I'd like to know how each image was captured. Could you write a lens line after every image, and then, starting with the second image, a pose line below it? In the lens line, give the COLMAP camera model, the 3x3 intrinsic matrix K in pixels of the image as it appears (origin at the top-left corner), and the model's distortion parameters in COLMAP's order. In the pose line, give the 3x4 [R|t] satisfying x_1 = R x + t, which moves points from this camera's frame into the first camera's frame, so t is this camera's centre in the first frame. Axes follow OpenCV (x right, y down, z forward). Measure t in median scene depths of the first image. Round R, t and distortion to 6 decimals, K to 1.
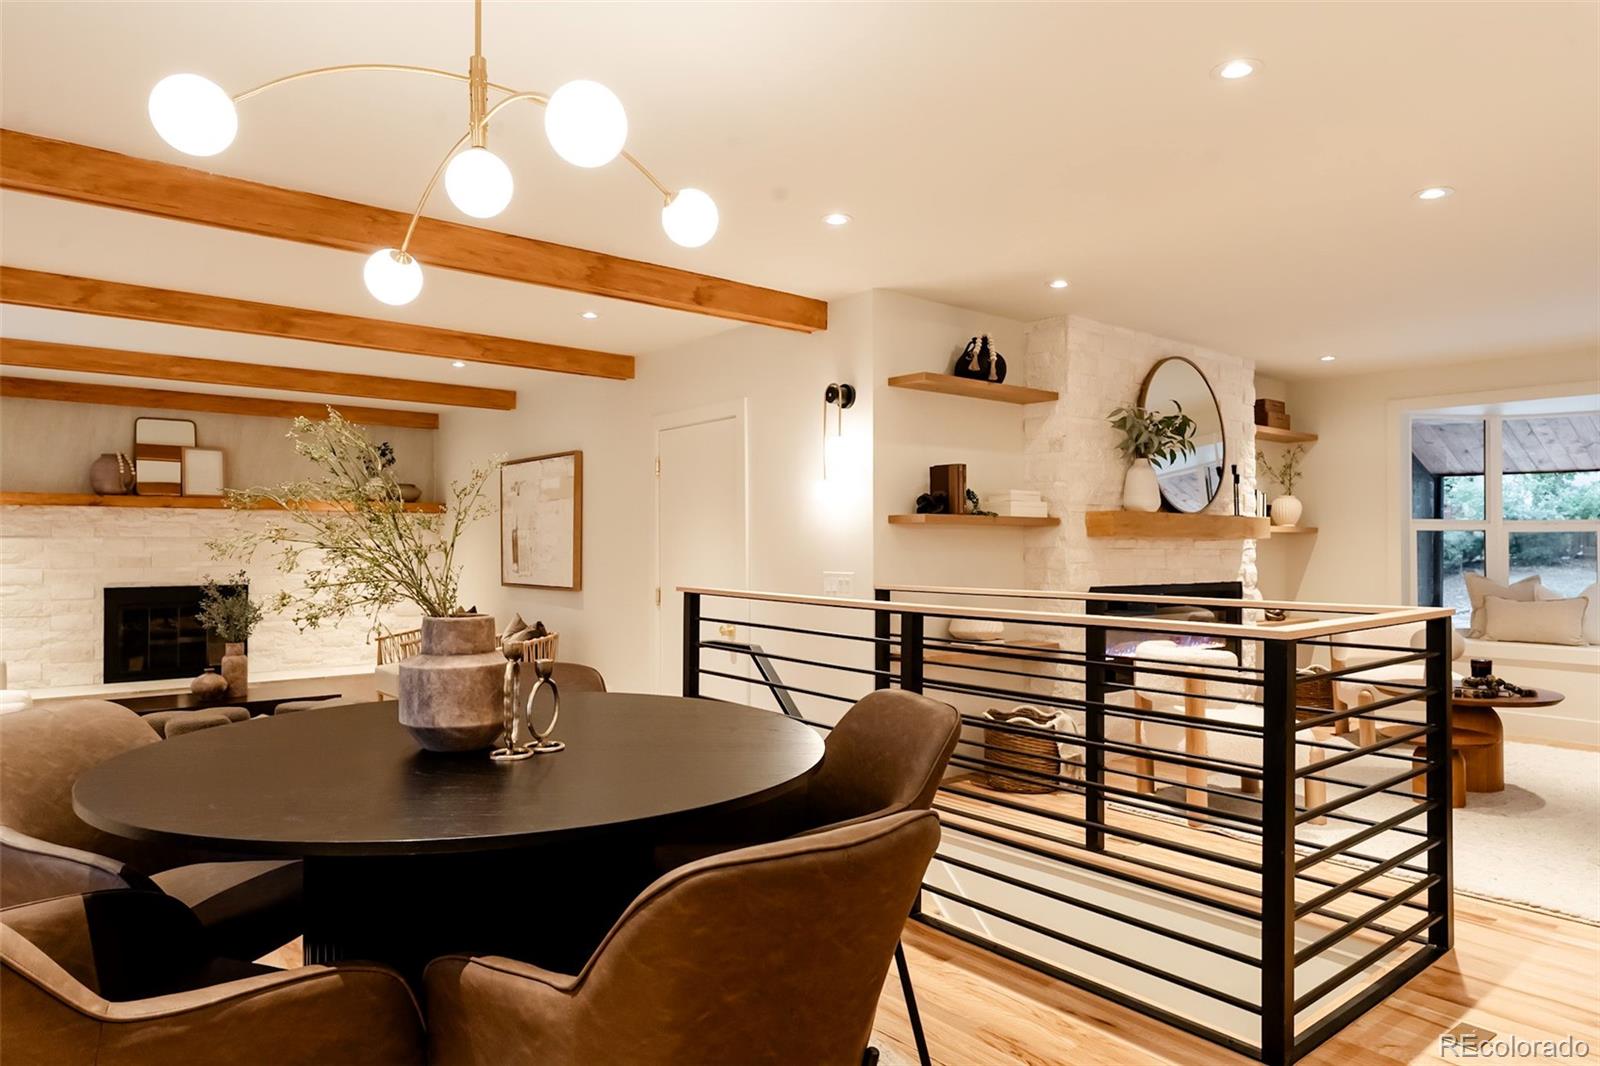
lens RADIAL K [[1019.3, 0, 800.1], [0, 1019.3, 534.2], [0, 0, 1]] dist [-0.015101, 0.000236]
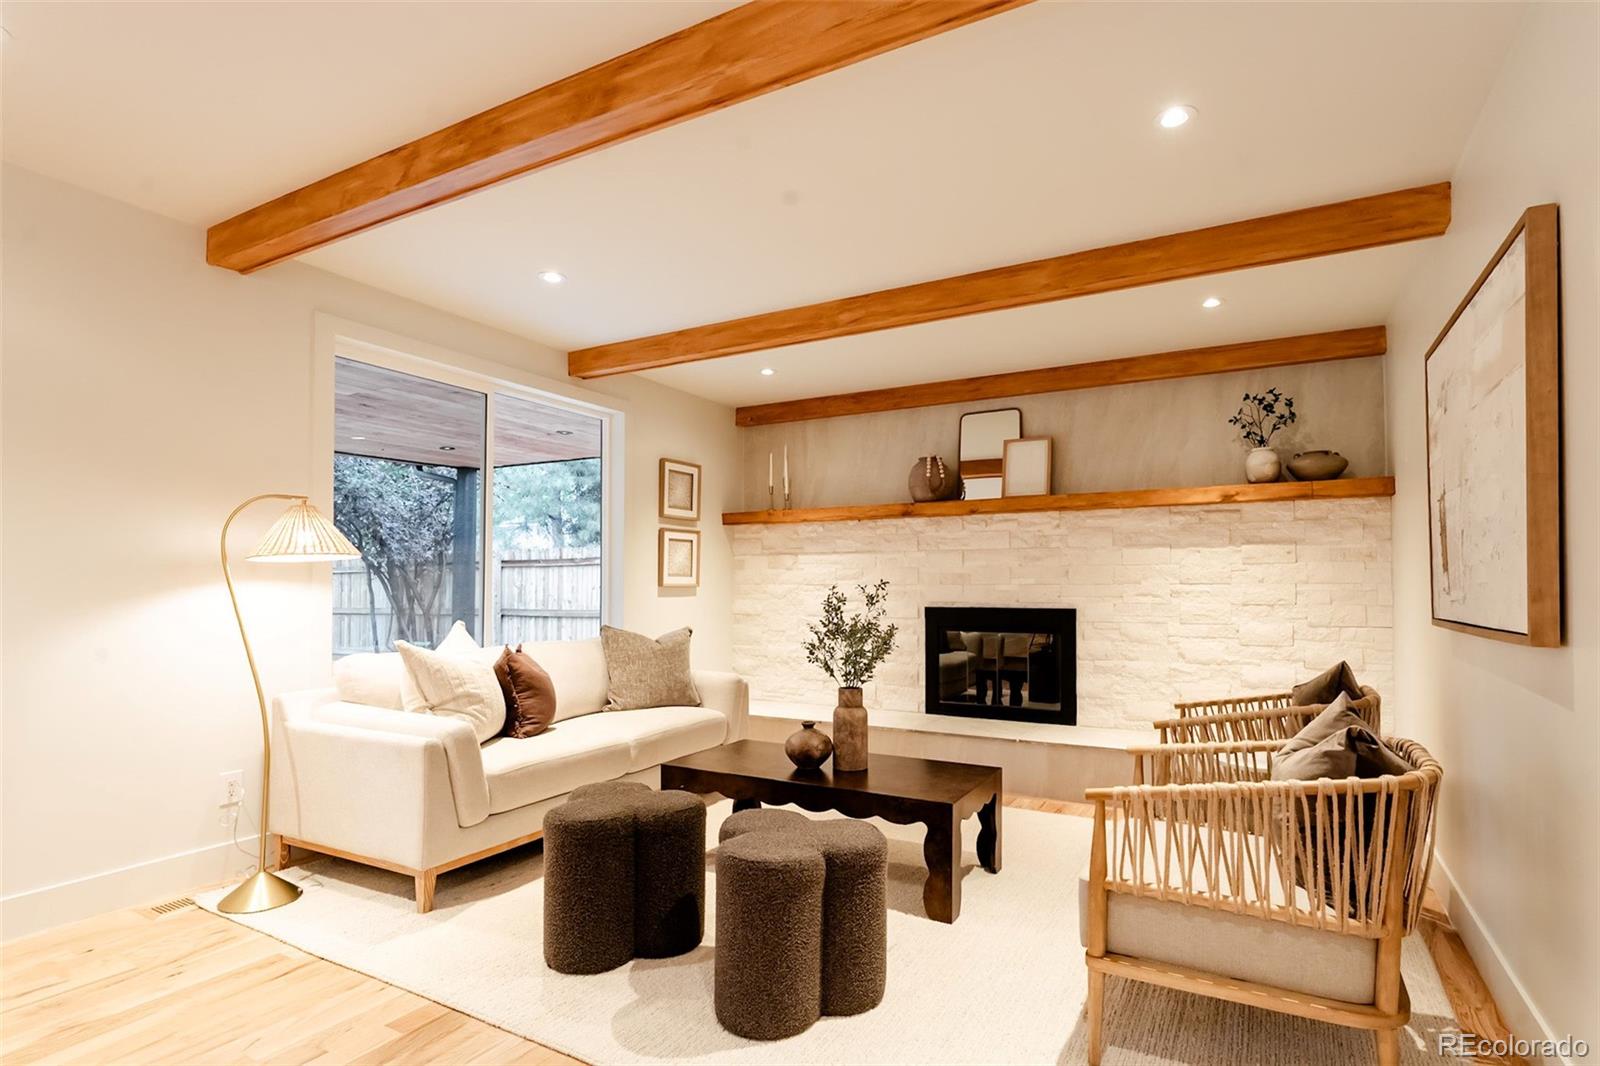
lens RADIAL K [[795.3, 0, 794.4], [0, 795.3, 567.1], [0, 0, 1]] dist [-0.005463, 0.000084]
pose [[0.353004, -0.022796, -0.935344, -0.077920], [0.009487, 0.999739, -0.020785, 0.037144], [0.935574, -0.001537, 0.353128, 0.762566]]
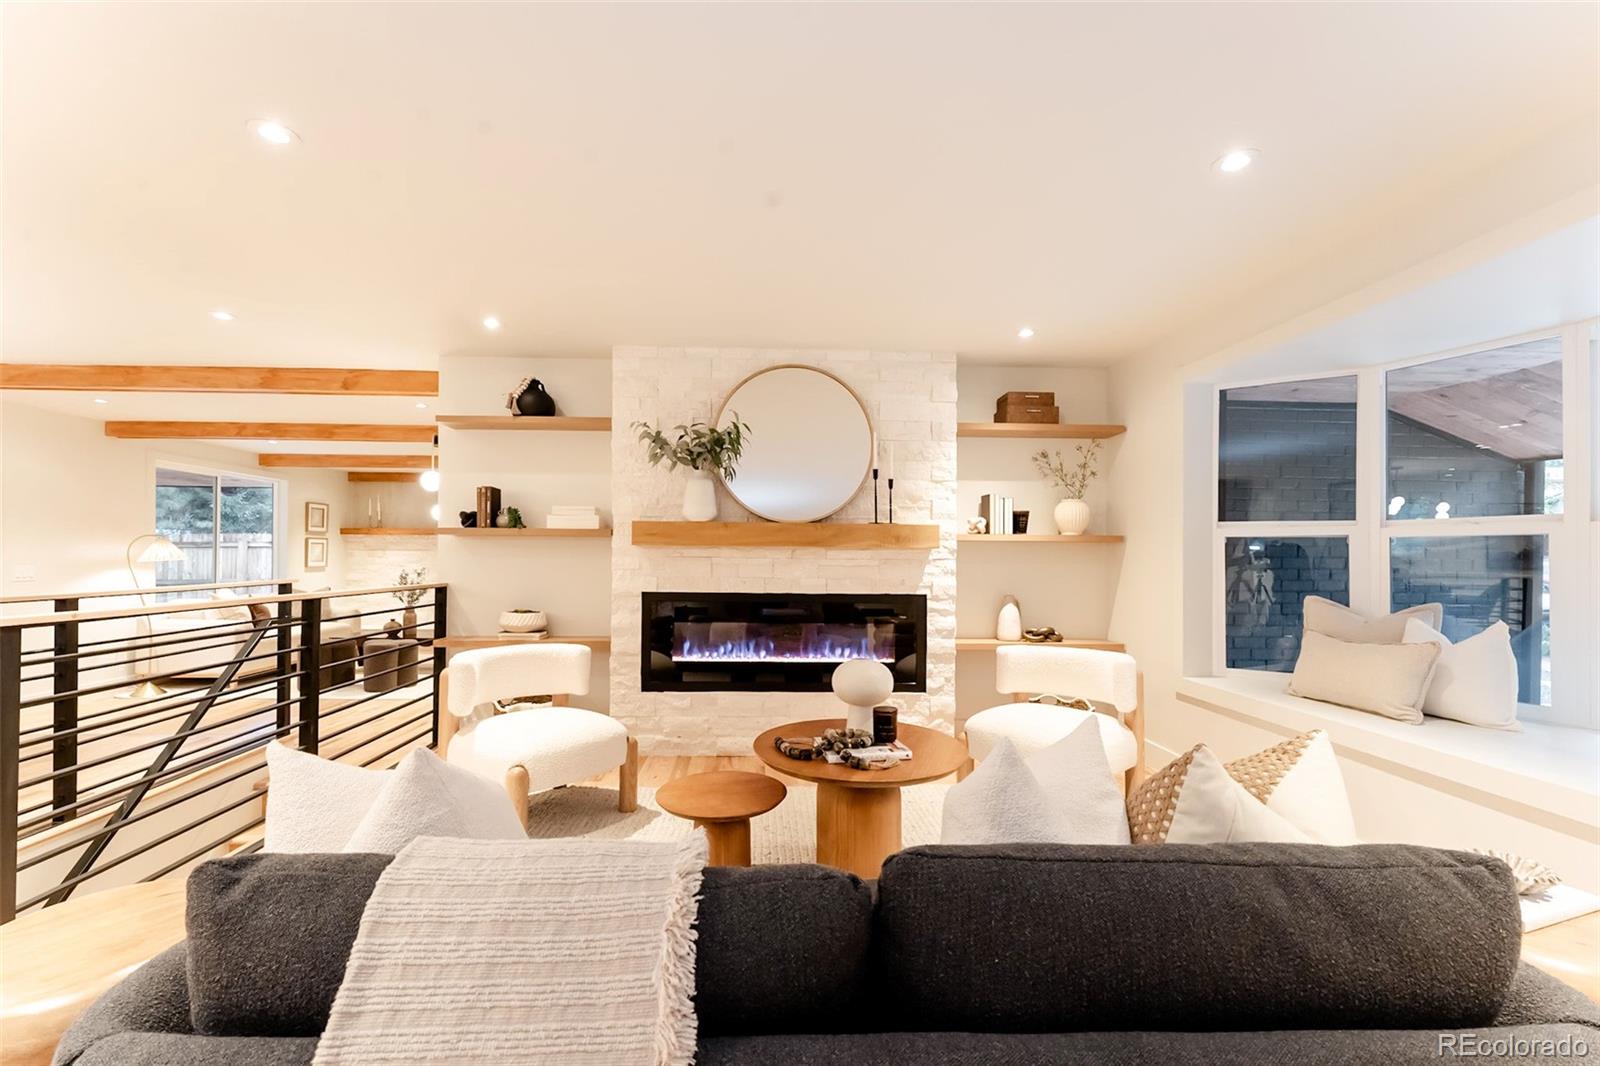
lens RADIAL K [[642.5, 0, 758.6], [0, 642.5, 552.9], [0, 0, 1]] dist [0.000726, -0.000153]
pose [[0.786449, 0.000514, -0.617654, 0.674305], [0.000246, 0.999999, 0.001145, 0.007994], [0.617655, -0.001052, 0.786449, 0.449865]]
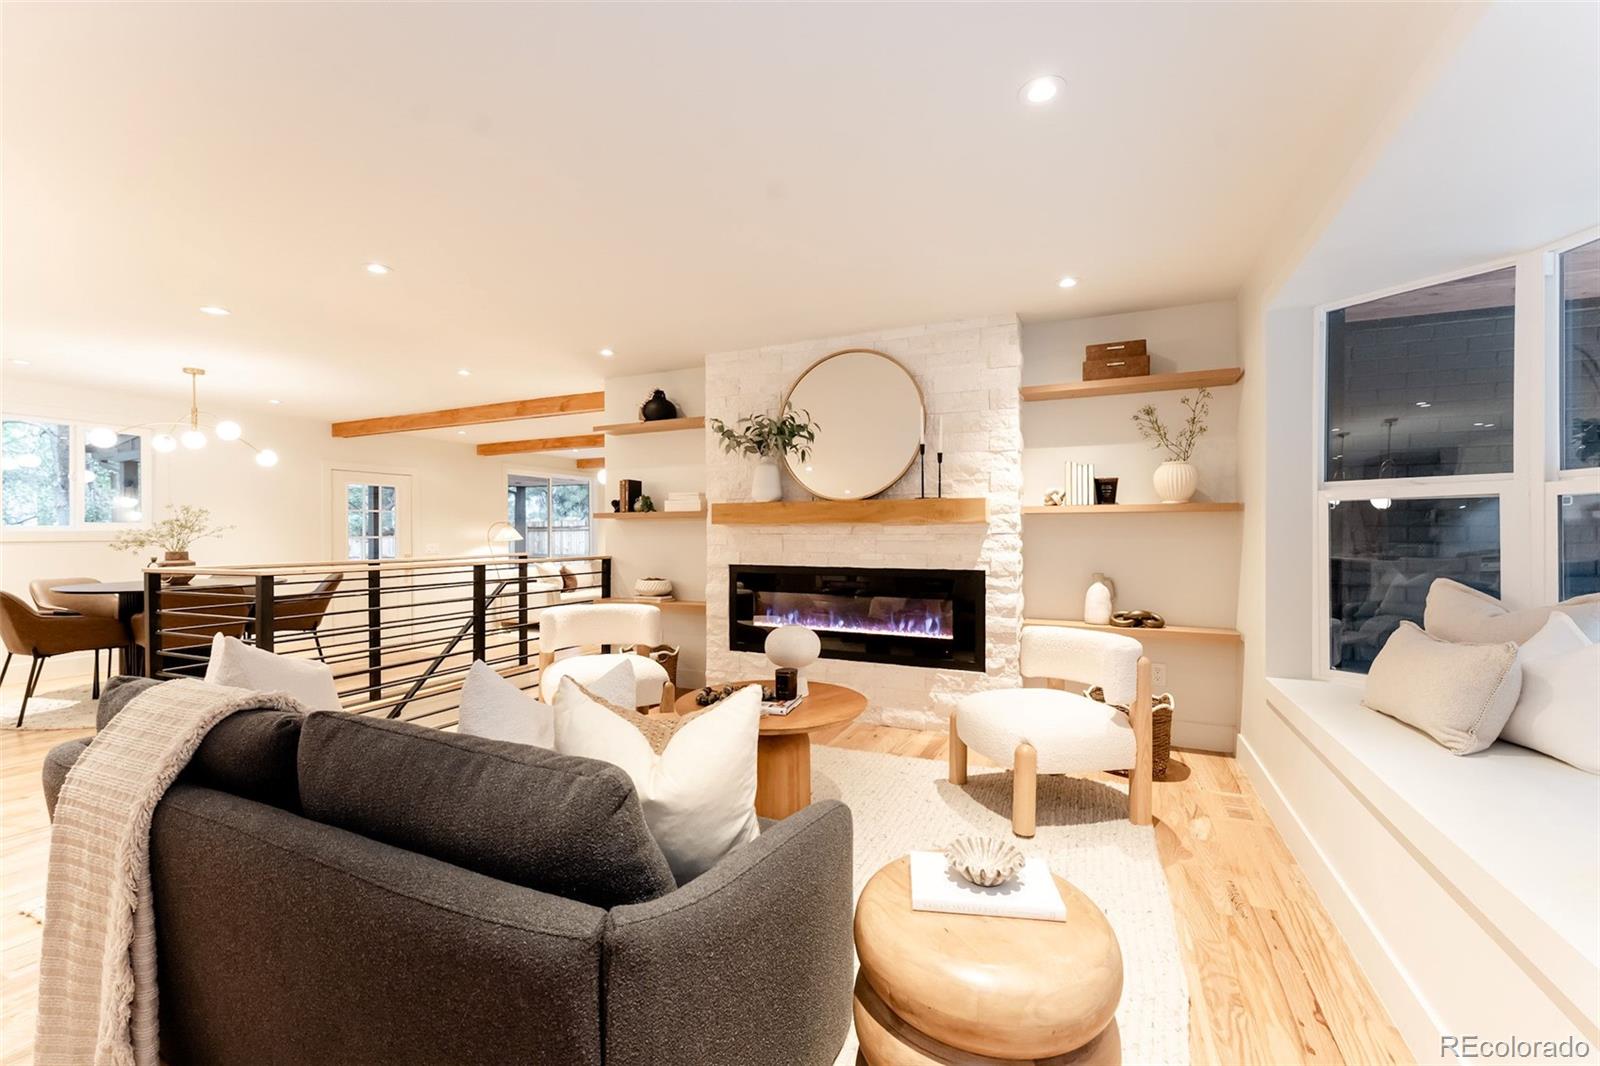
lens RADIAL K [[642.5, 0, 789.9], [0, 642.5, 535.0], [0, 0, 1]] dist [0.000726, -0.000153]
pose [[0.431132, -0.001525, -0.902287, 0.864465], [0.012347, 0.999915, 0.004209, 0.011039], [0.902204, -0.012955, 0.431115, 0.607879]]
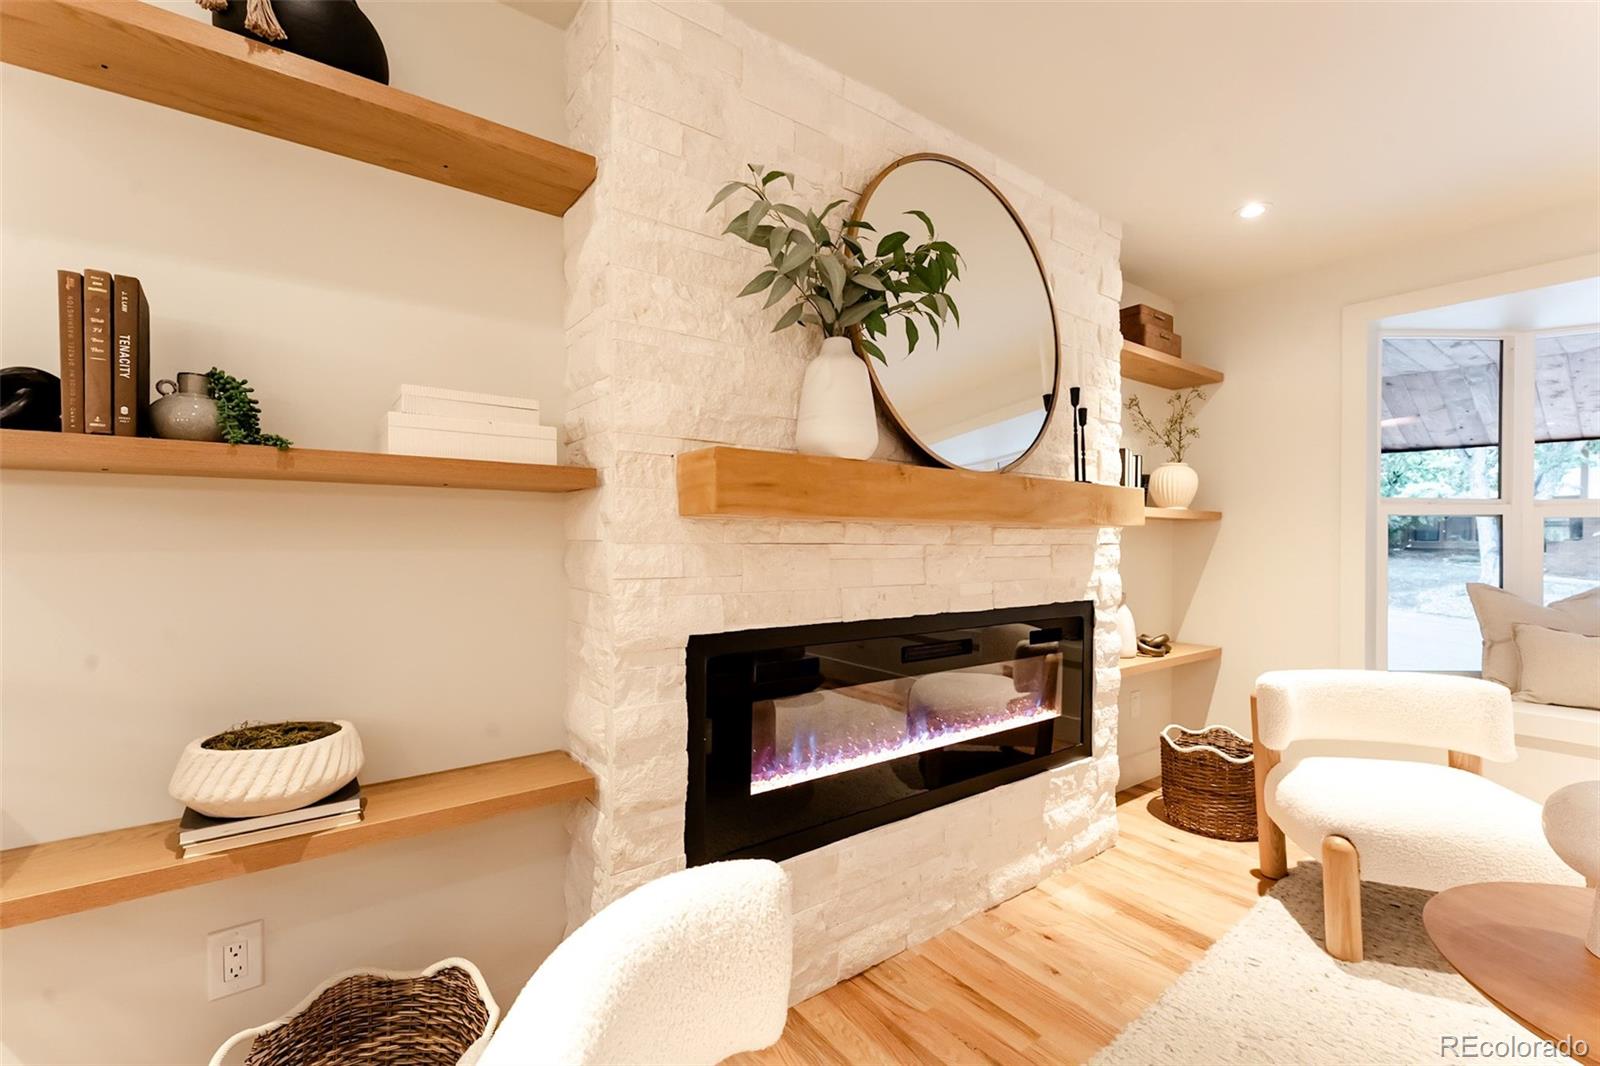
lens RADIAL K [[692.3, 0, 802.9], [0, 692.3, 541.1], [0, 0, 1]] dist [0.003455, -0.000369]
pose [[0.999114, 0.002527, -0.042005, 0.286614], [-0.001921, 0.999894, 0.014467, 0.007377], [0.042037, -0.014373, 0.999013, 0.601337]]
